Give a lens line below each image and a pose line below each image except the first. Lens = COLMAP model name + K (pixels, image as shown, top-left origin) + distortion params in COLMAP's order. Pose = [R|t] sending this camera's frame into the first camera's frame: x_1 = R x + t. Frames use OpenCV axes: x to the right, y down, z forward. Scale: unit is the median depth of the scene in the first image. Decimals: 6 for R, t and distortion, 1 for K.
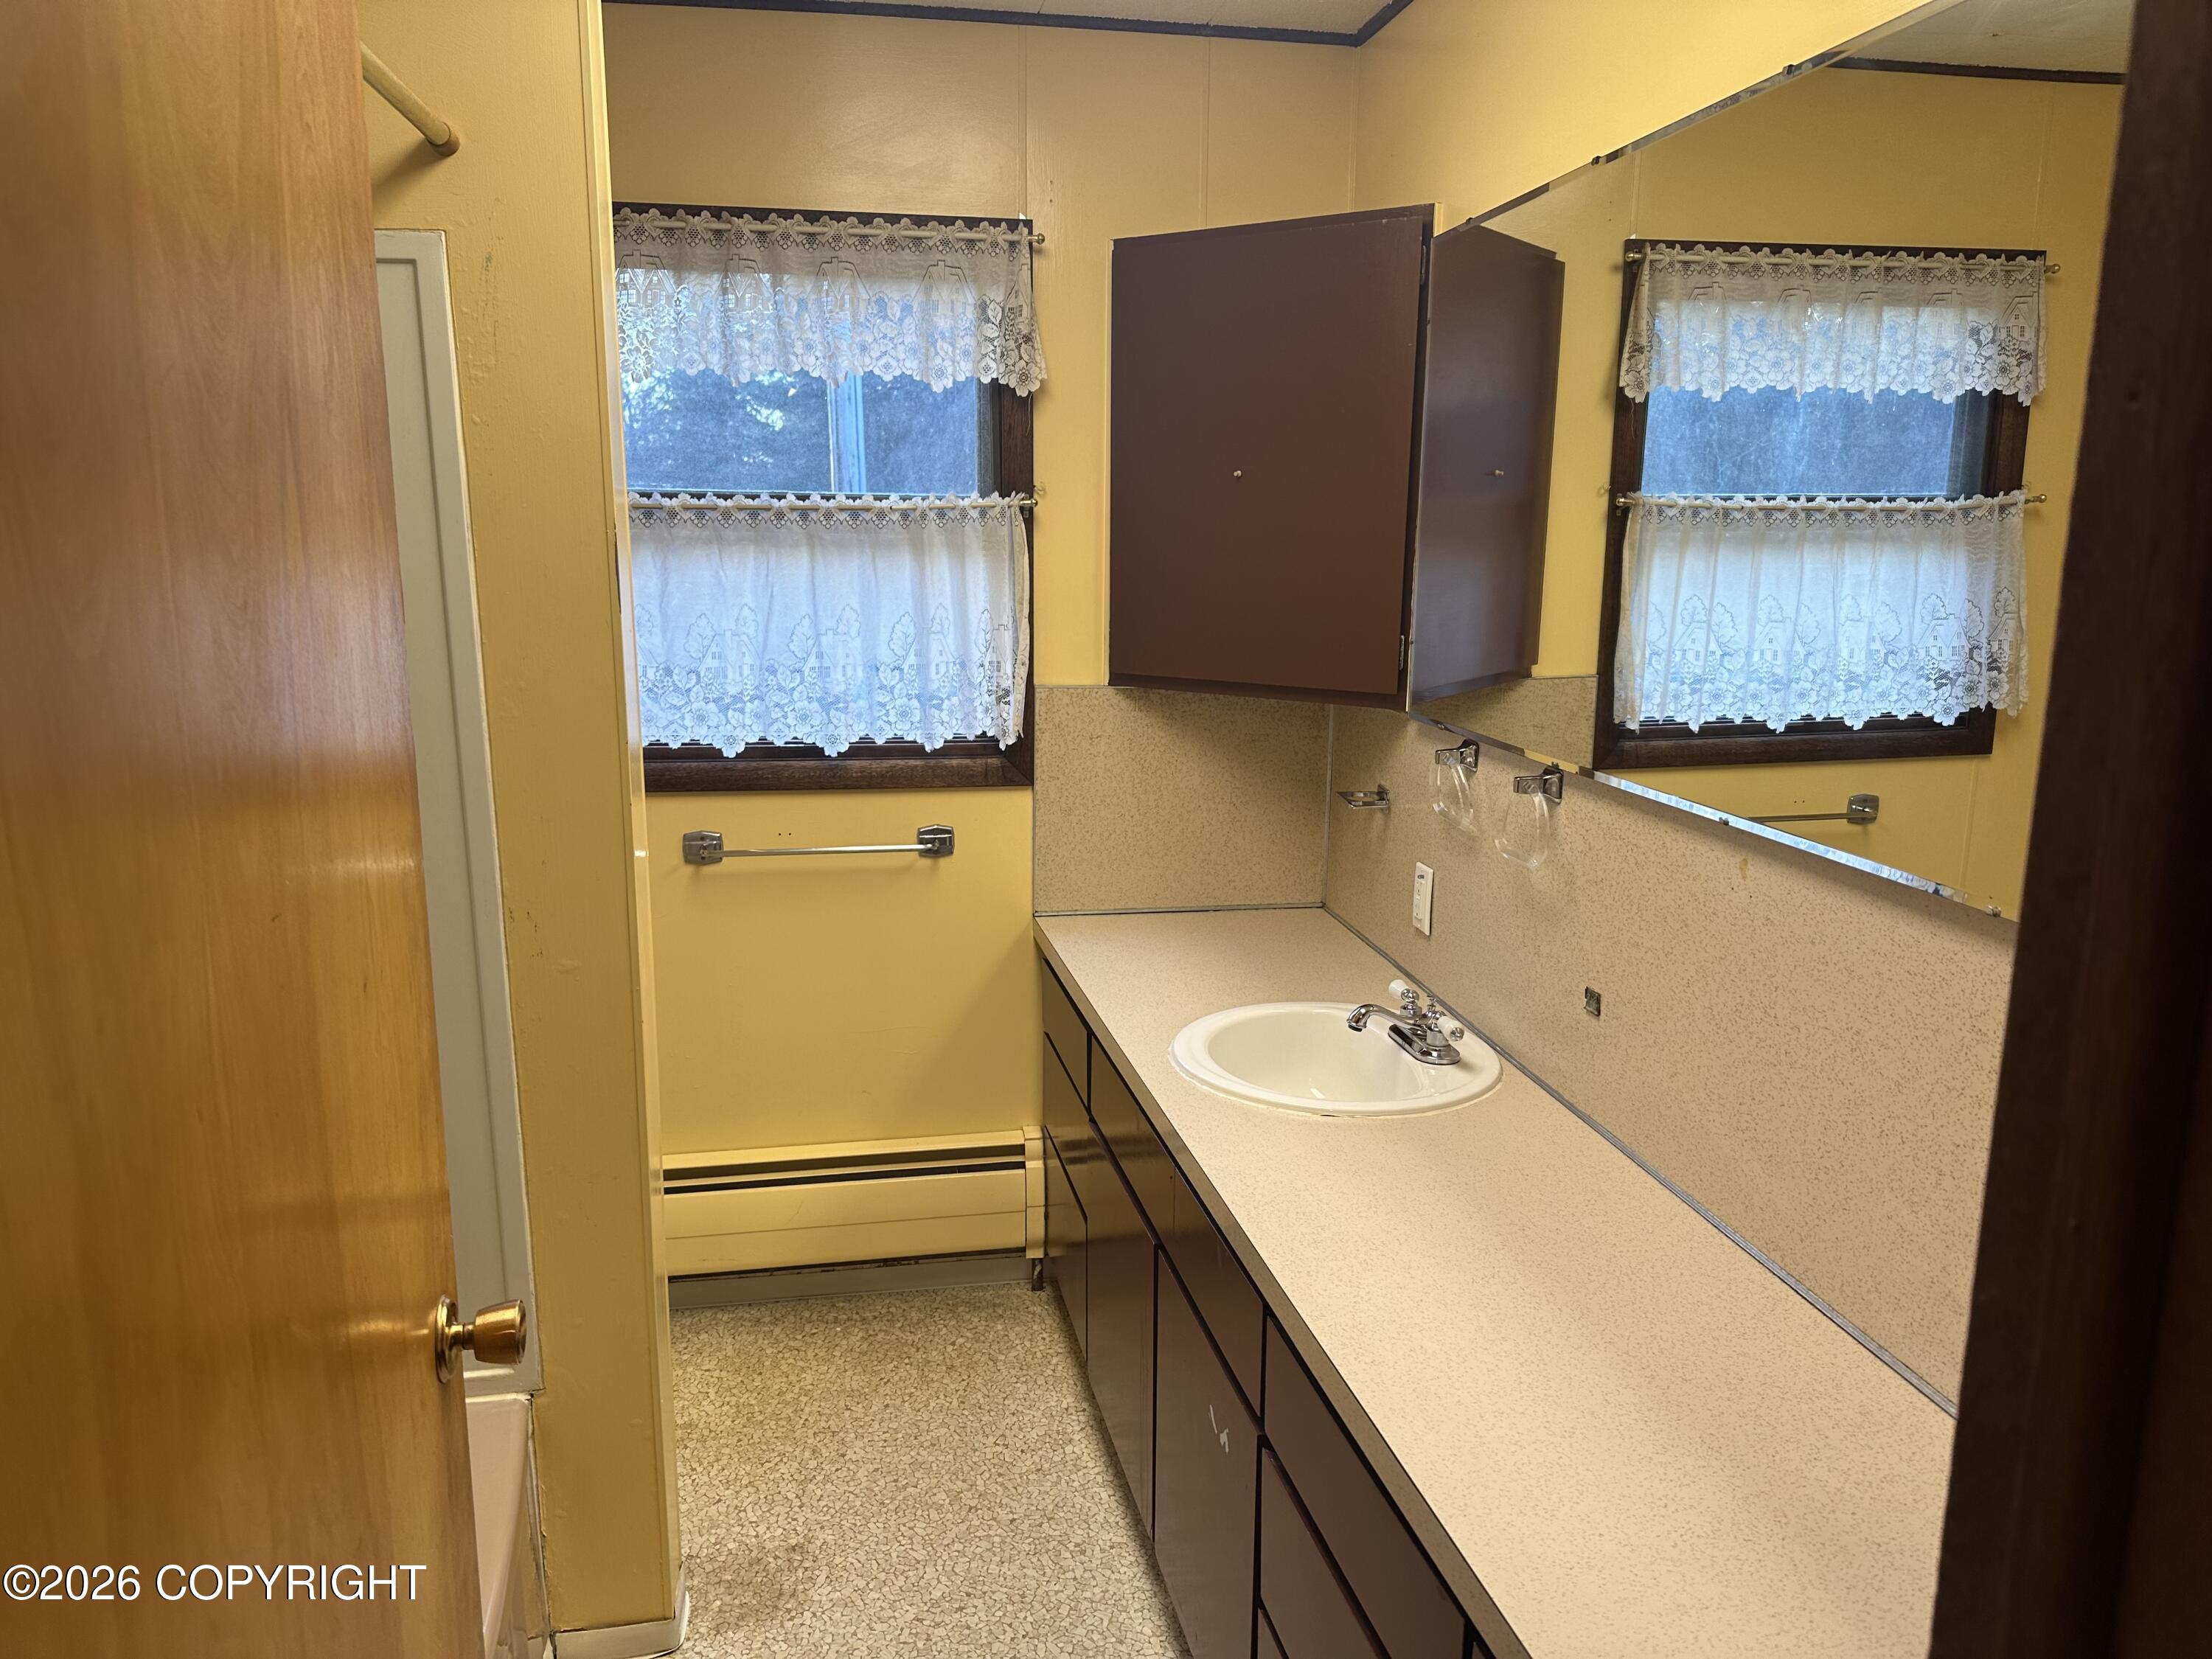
lens RADIAL K [[1550.6, 0, 1101.0], [0, 1550.6, 832.4], [0, 0, 1]] dist [0.056920, -0.078185]
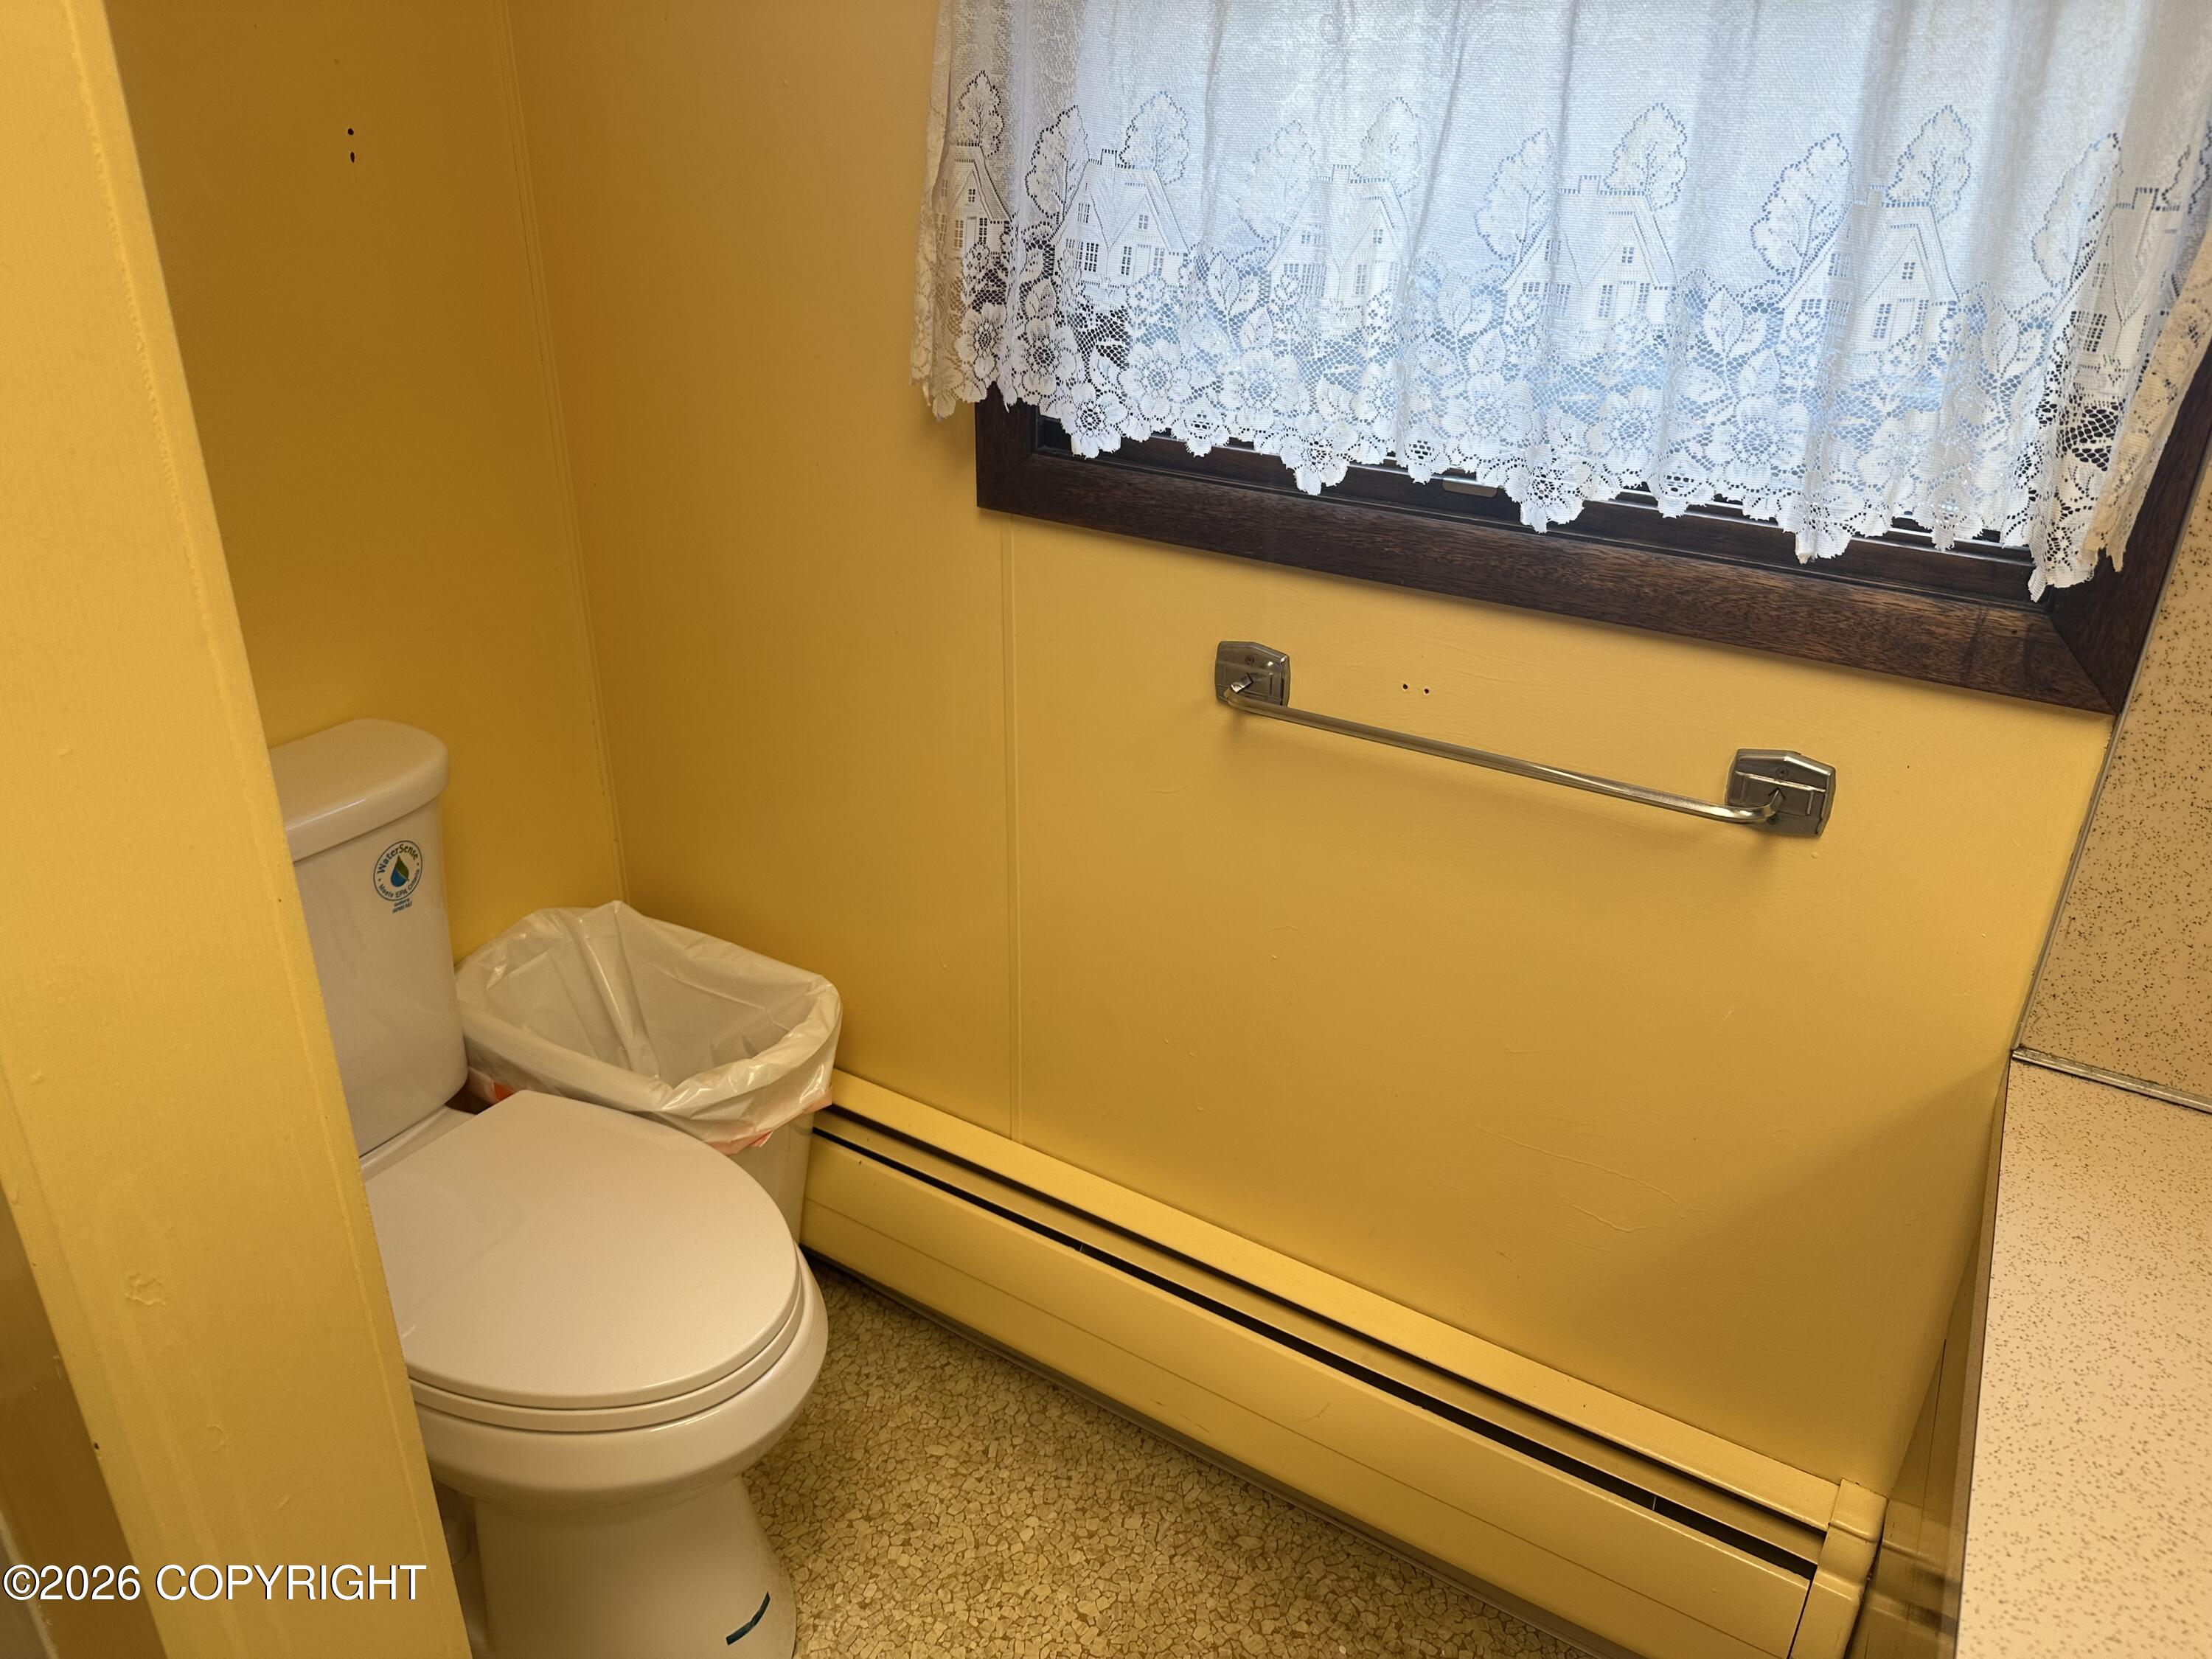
lens RADIAL K [[1550.6, 0, 1116.5], [0, 1550.6, 835.9], [0, 0, 1]] dist [0.056920, -0.078185]
pose [[0.748562, 0.293561, -0.594539, 0.003045], [-0.153260, 0.948975, 0.275604, -0.067361], [0.645109, -0.115188, 0.755358, 0.624867]]
